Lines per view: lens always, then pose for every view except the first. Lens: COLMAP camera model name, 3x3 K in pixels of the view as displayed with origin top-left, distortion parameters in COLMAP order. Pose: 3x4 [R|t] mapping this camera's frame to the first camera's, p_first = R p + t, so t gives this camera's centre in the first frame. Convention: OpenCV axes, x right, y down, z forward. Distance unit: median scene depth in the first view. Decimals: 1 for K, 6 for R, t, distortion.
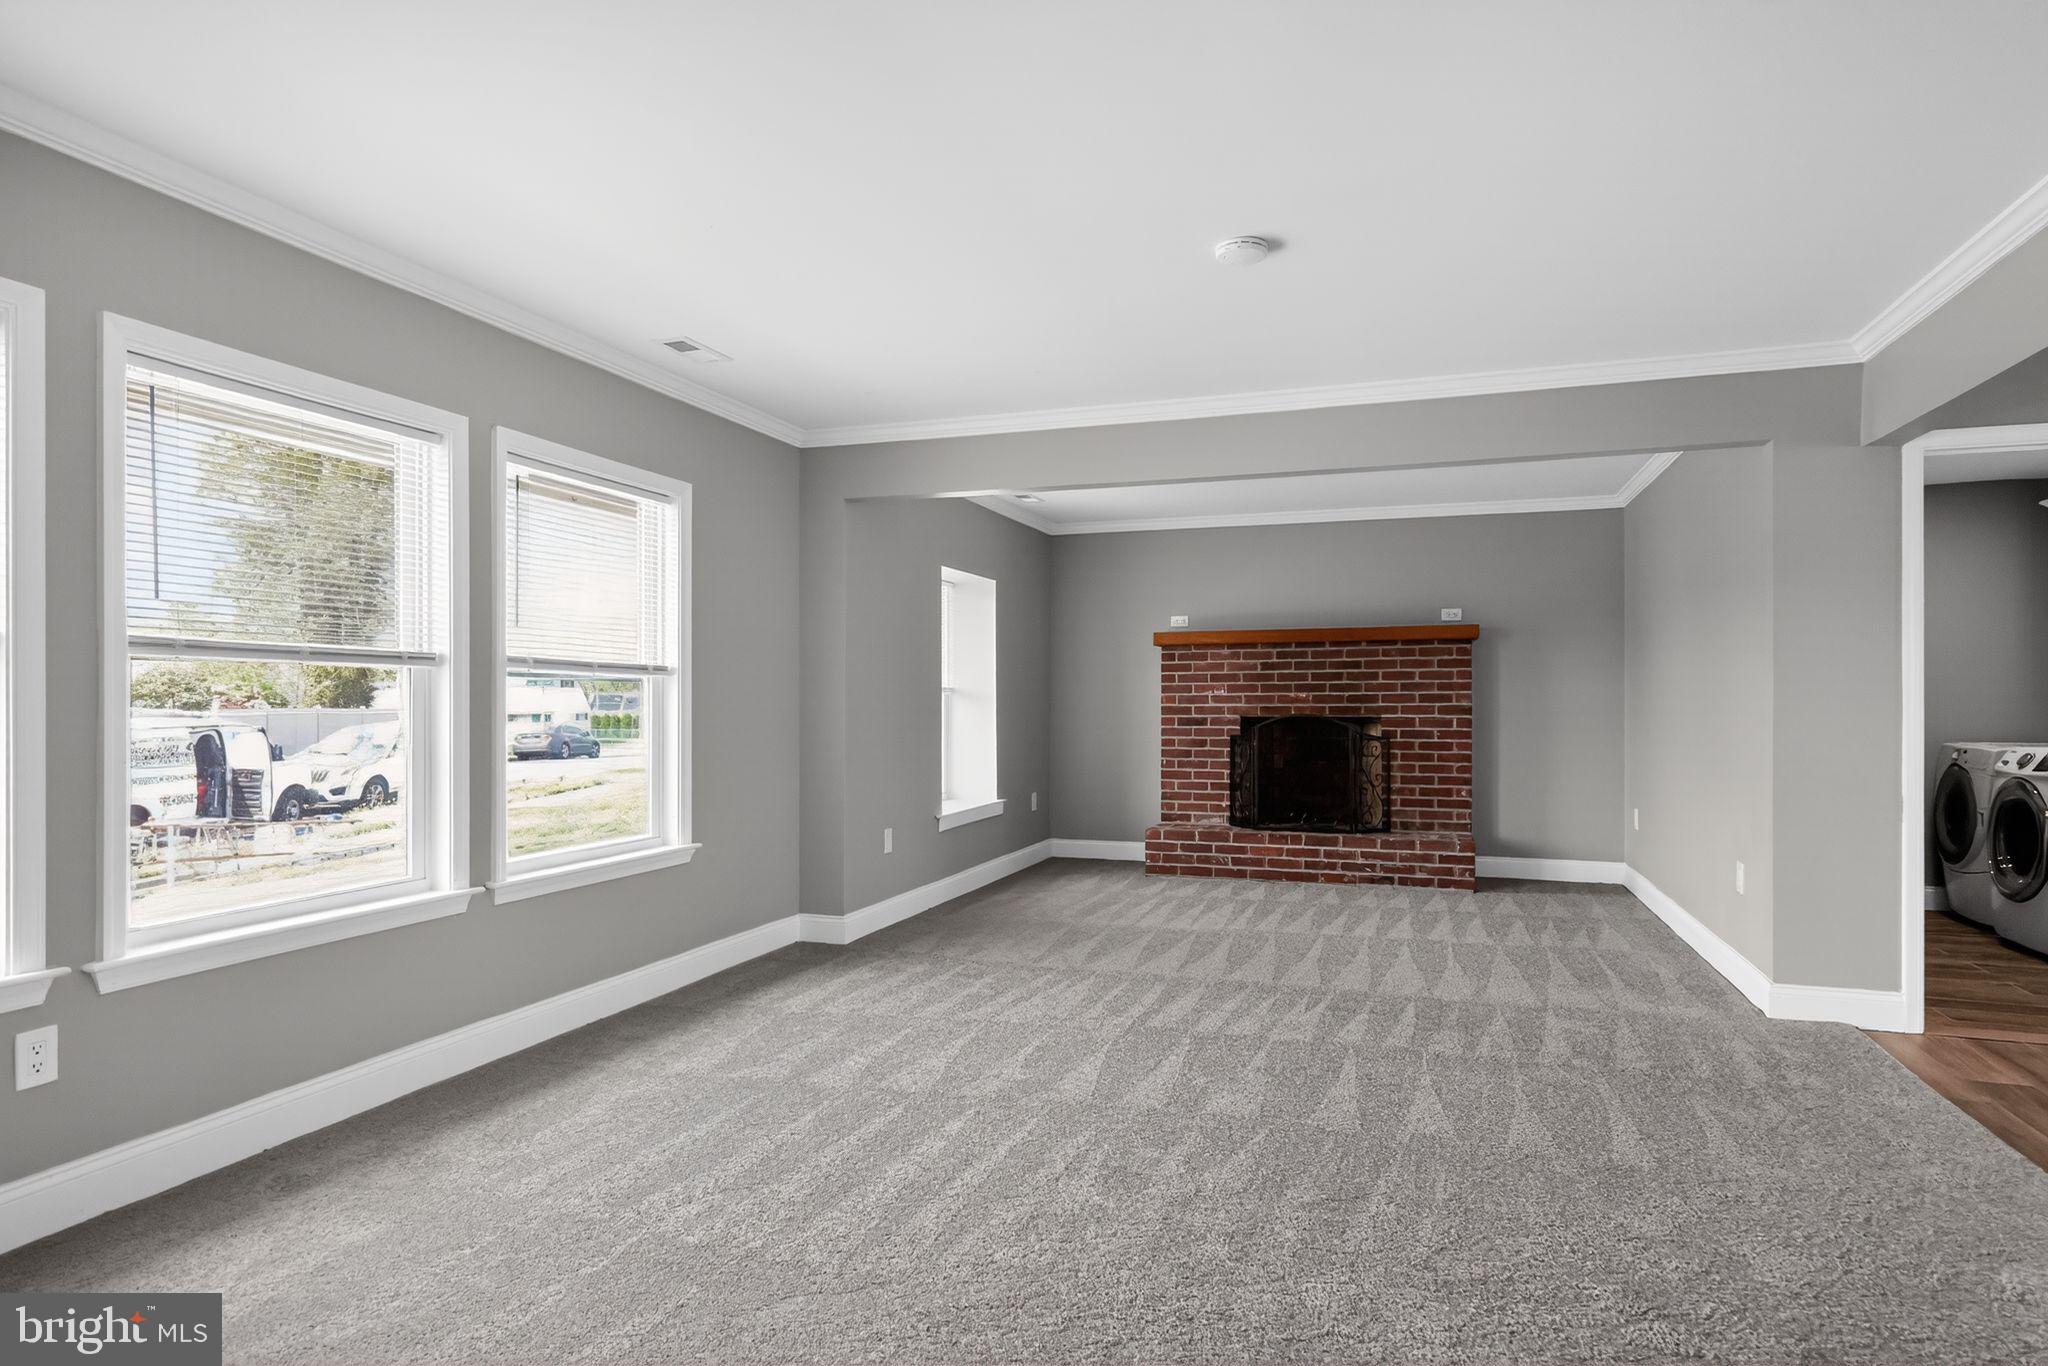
lens RADIAL K [[1150.4, 0, 1019.3], [0, 1150.4, 699.8], [0, 0, 1]] dist [0.002374, -0.000535]
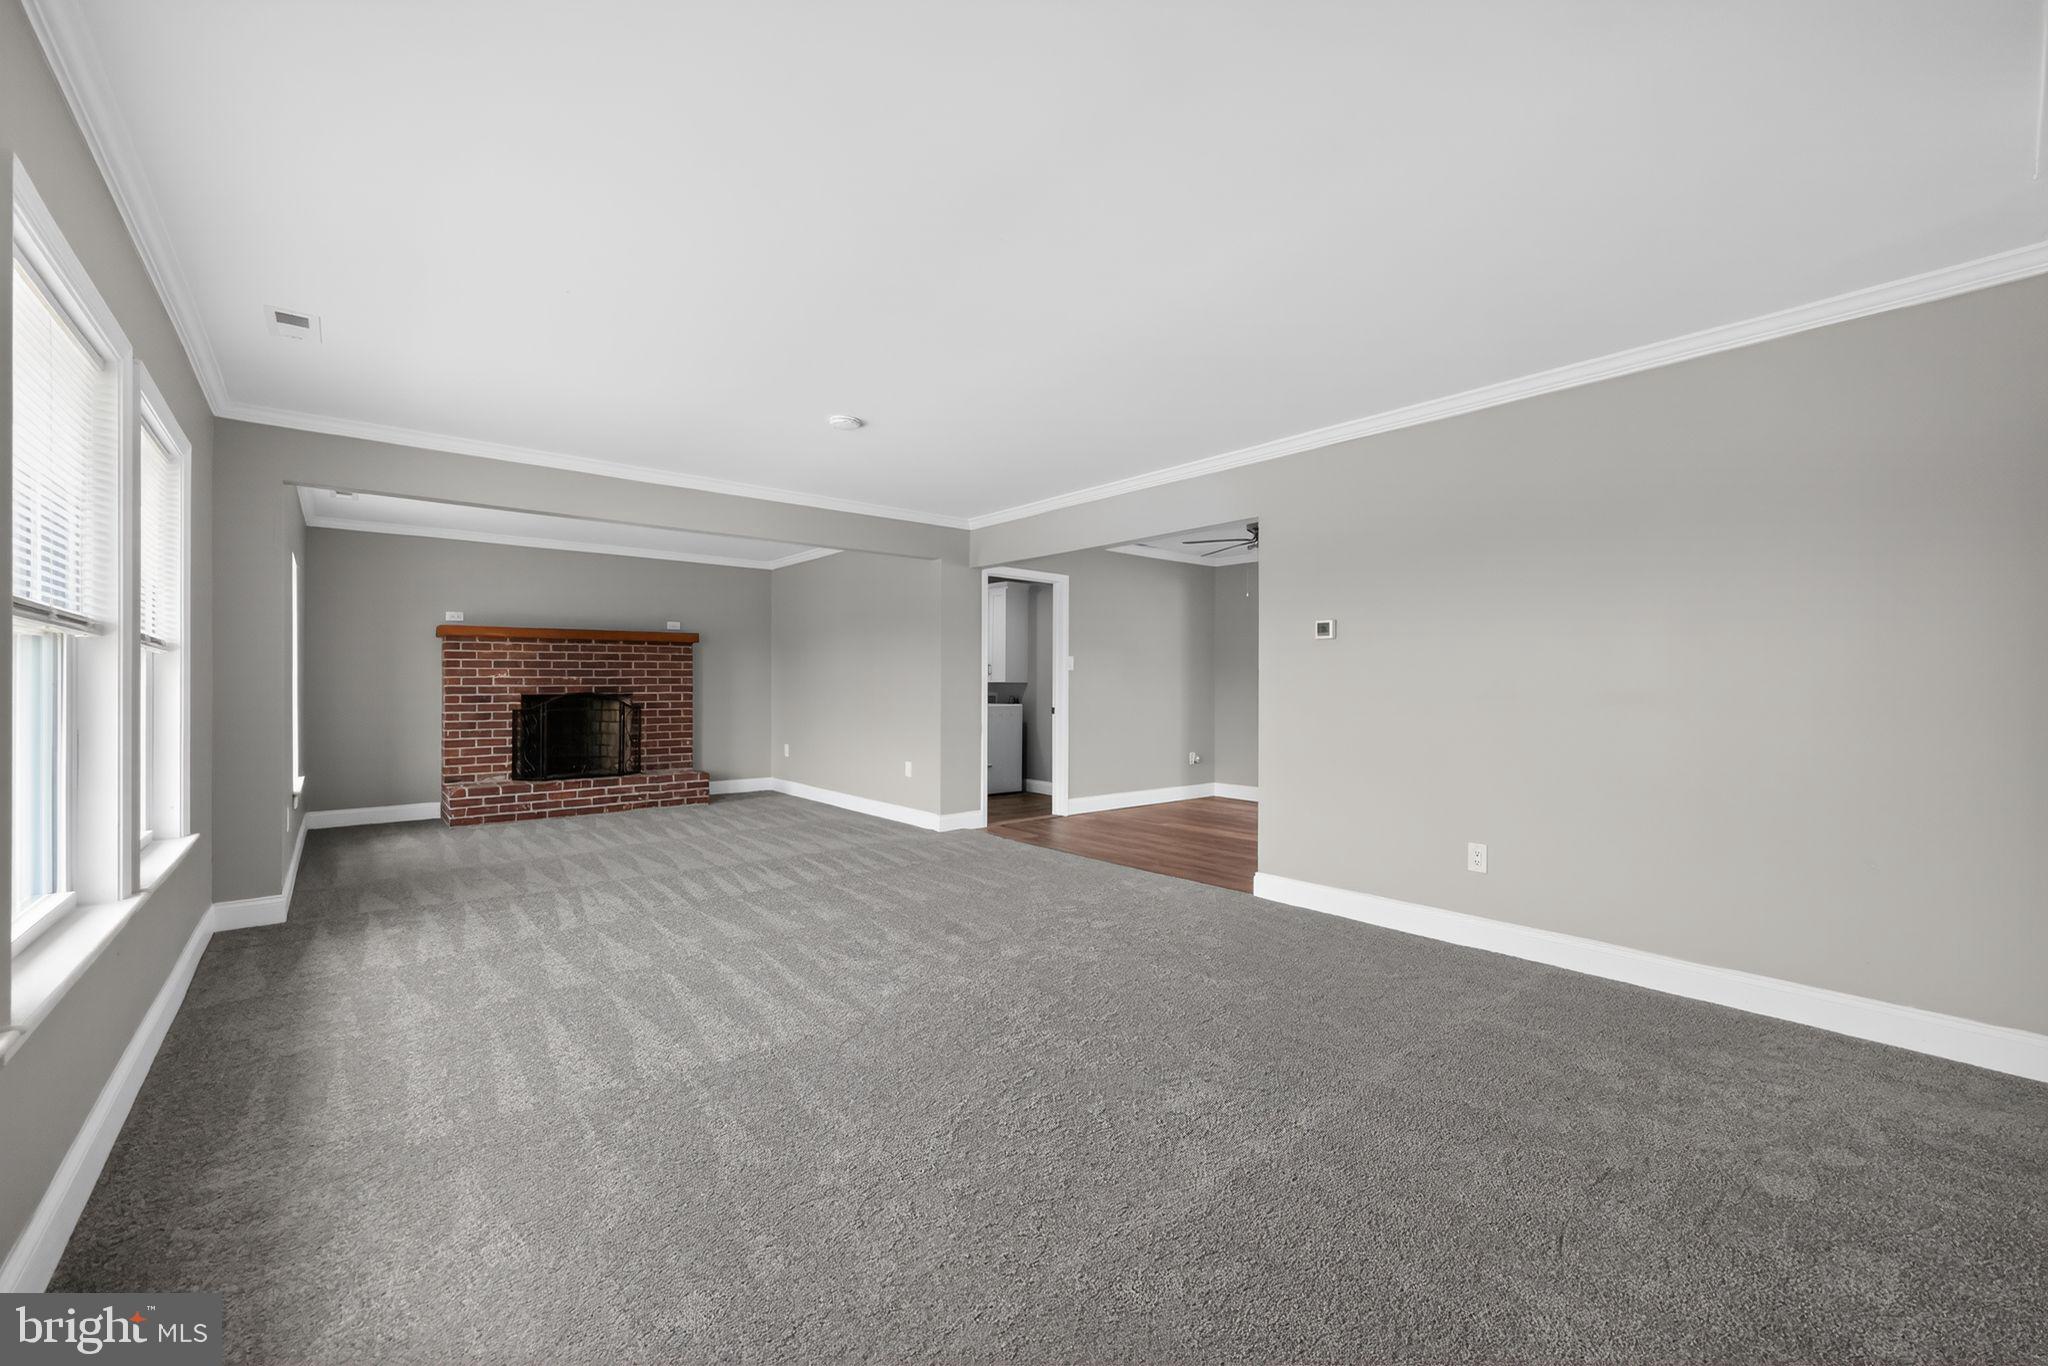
lens RADIAL K [[821.8, 0, 1010.0], [0, 821.8, 690.5], [0, 0, 1]] dist [0.000562, -0.000139]
pose [[0.519601, -0.006434, 0.854385, -0.328219], [-0.000244, 0.999970, 0.007679, 0.002910], [-0.854409, -0.004199, 0.519584, 0.061980]]
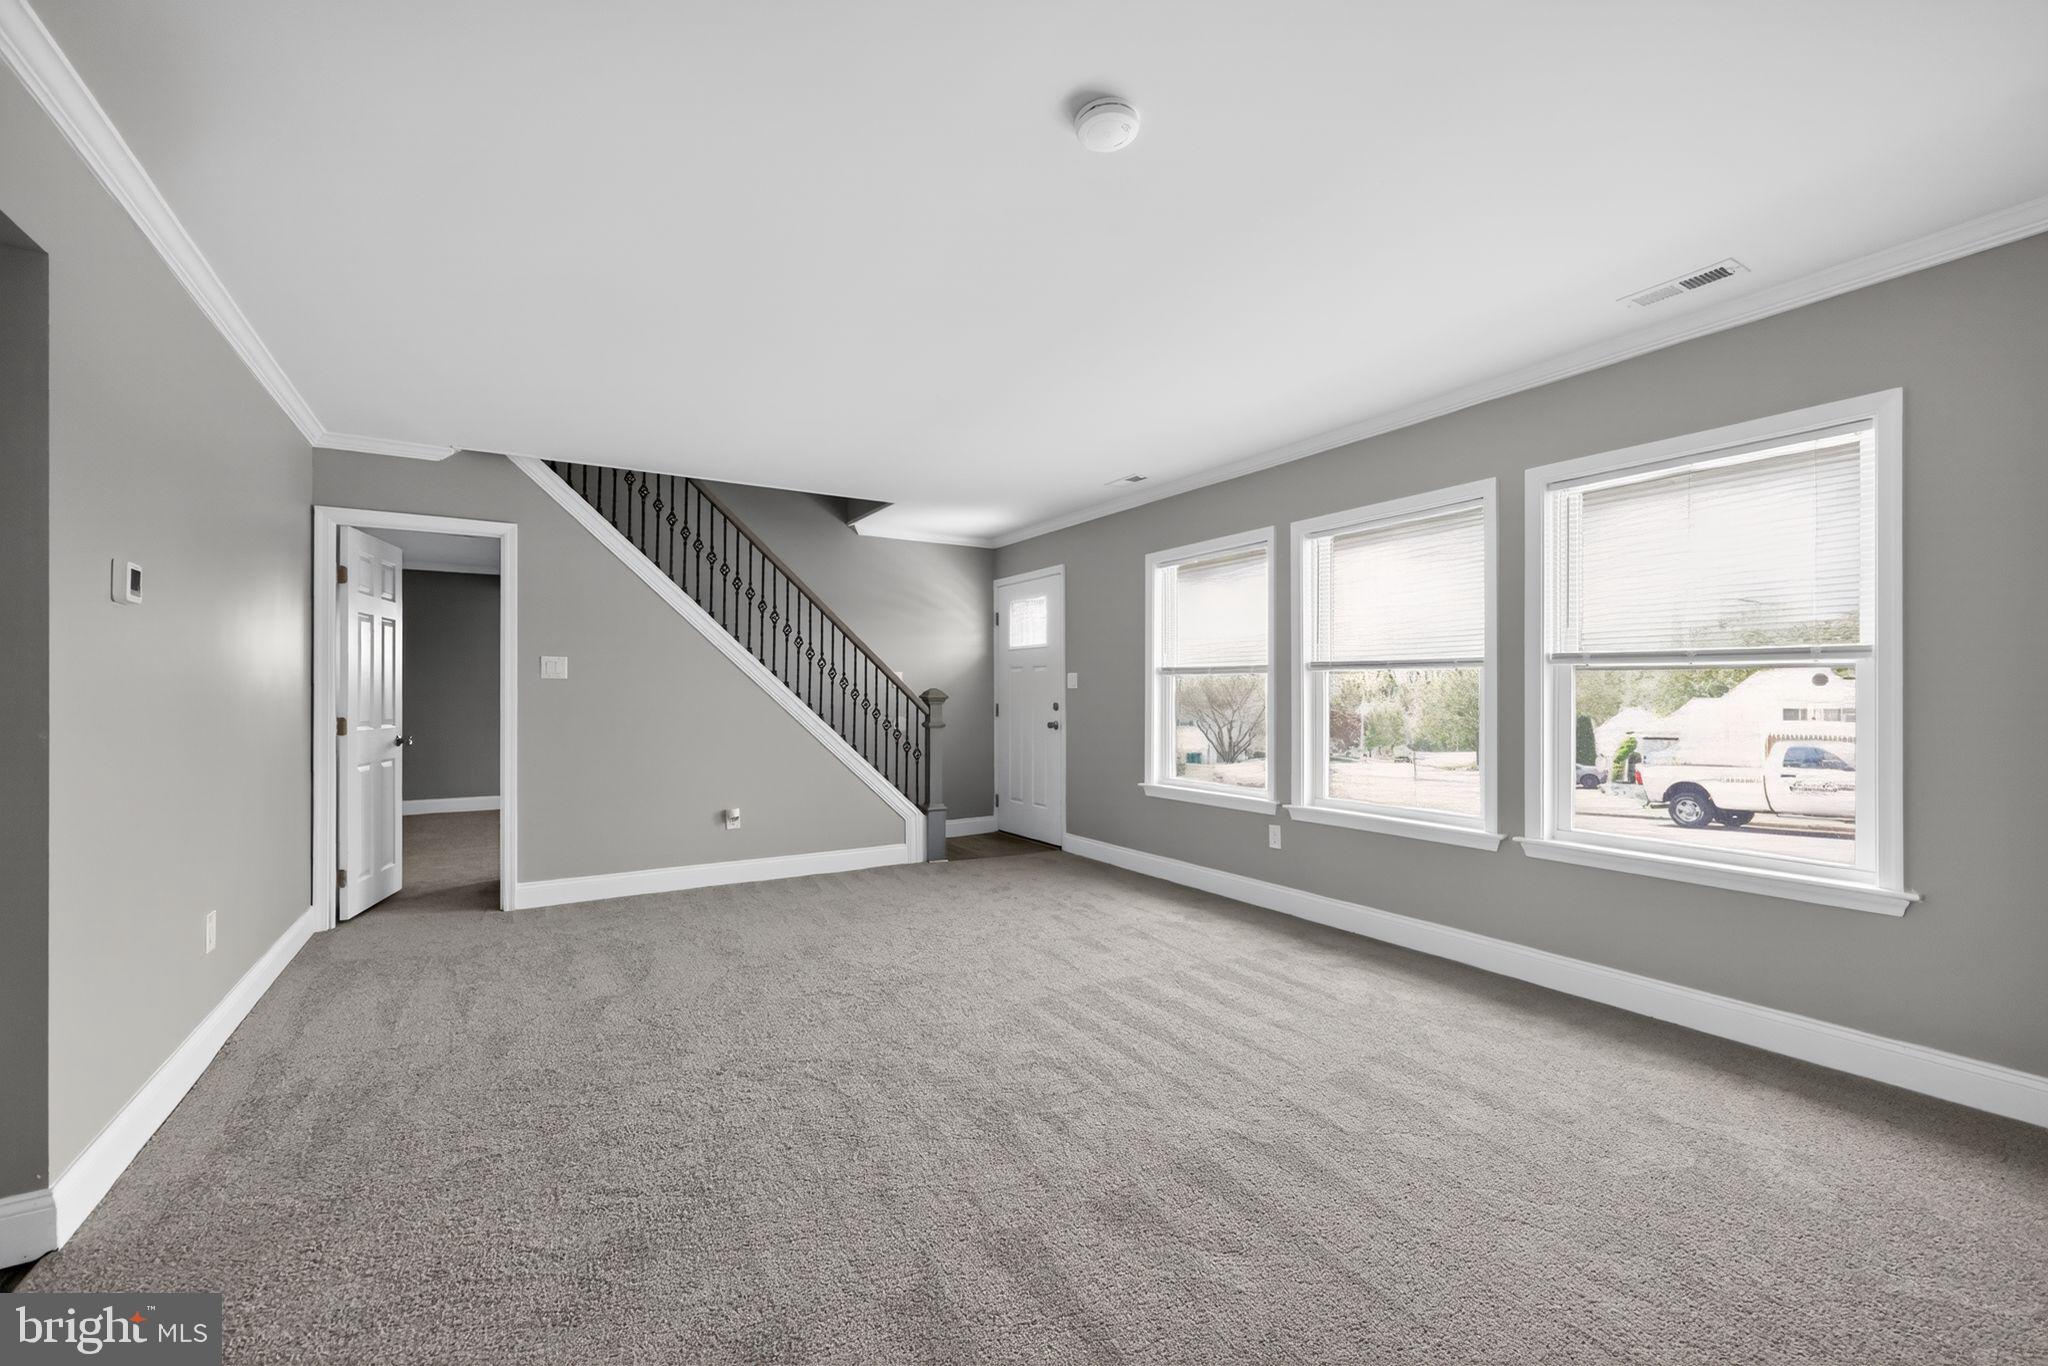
lens RADIAL K [[821.8, 0, 1010.0], [0, 821.8, 690.5], [0, 0, 1]] dist [0.000562, -0.000139]
pose [[-0.630097, -0.005210, -0.776499, 0.295264], [-0.002321, 0.999986, -0.004826, 0.002985], [0.776513, -0.001239, -0.630100, 0.568629]]
